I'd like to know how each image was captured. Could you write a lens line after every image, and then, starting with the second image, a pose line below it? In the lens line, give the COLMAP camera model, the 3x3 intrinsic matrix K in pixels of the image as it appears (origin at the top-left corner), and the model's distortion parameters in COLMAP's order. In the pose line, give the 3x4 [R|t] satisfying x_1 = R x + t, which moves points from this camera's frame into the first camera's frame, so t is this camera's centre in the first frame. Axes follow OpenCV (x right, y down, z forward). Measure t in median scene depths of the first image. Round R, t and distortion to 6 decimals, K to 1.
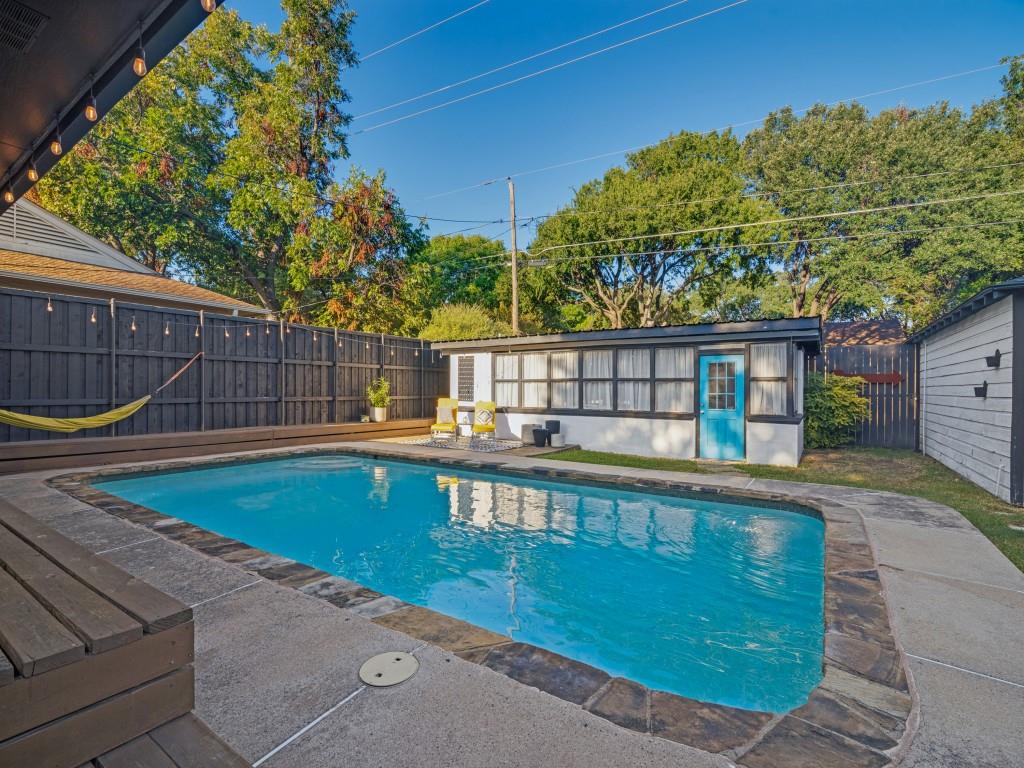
lens RADIAL K [[475.6, 0, 513.7], [0, 475.6, 389.4], [0, 0, 1]] dist [-0.016858, -0.000693]
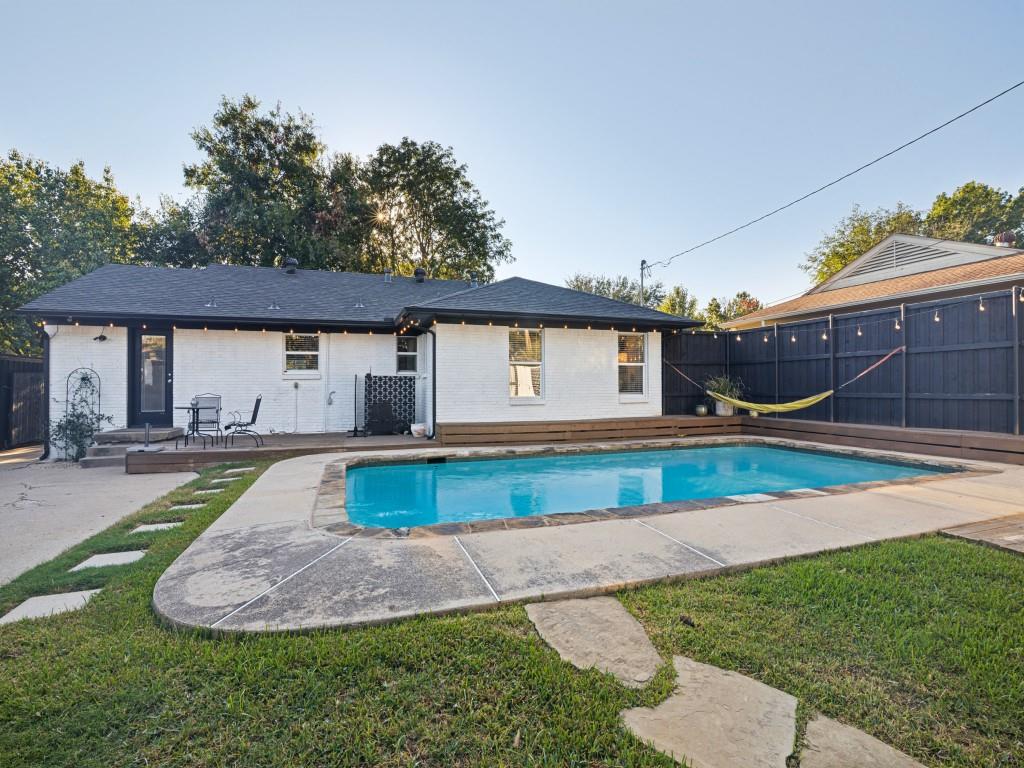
lens RADIAL K [[475.6, 0, 510.7], [0, 475.6, 383.9], [0, 0, 1]] dist [-0.016858, -0.000693]
pose [[-0.615269, -0.008980, -0.788266, 0.679505], [0.005258, 0.999866, -0.015494, 0.010804], [0.788300, -0.013678, -0.615140, 1.081495]]
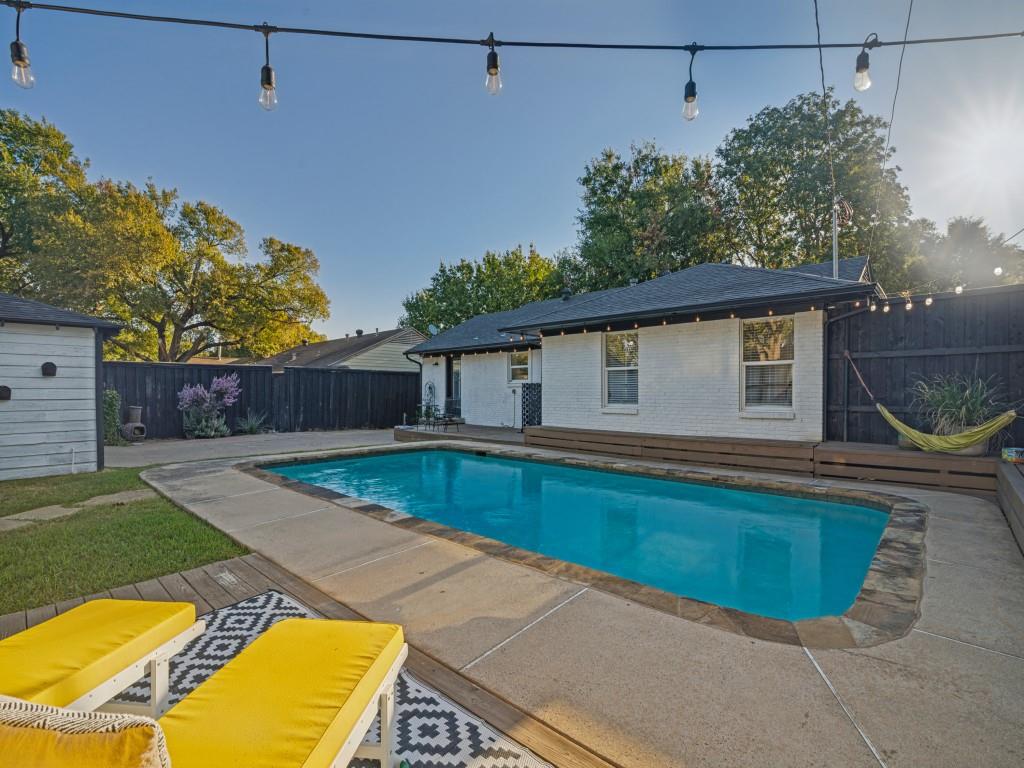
lens RADIAL K [[475.6, 0, 507.5], [0, 475.6, 389.4], [0, 0, 1]] dist [-0.016858, -0.000693]
pose [[-0.985514, -0.002844, 0.169571, -0.298452], [-0.004068, 0.999968, -0.006870, -0.004406], [-0.169546, -0.007461, -0.985494, 1.554703]]
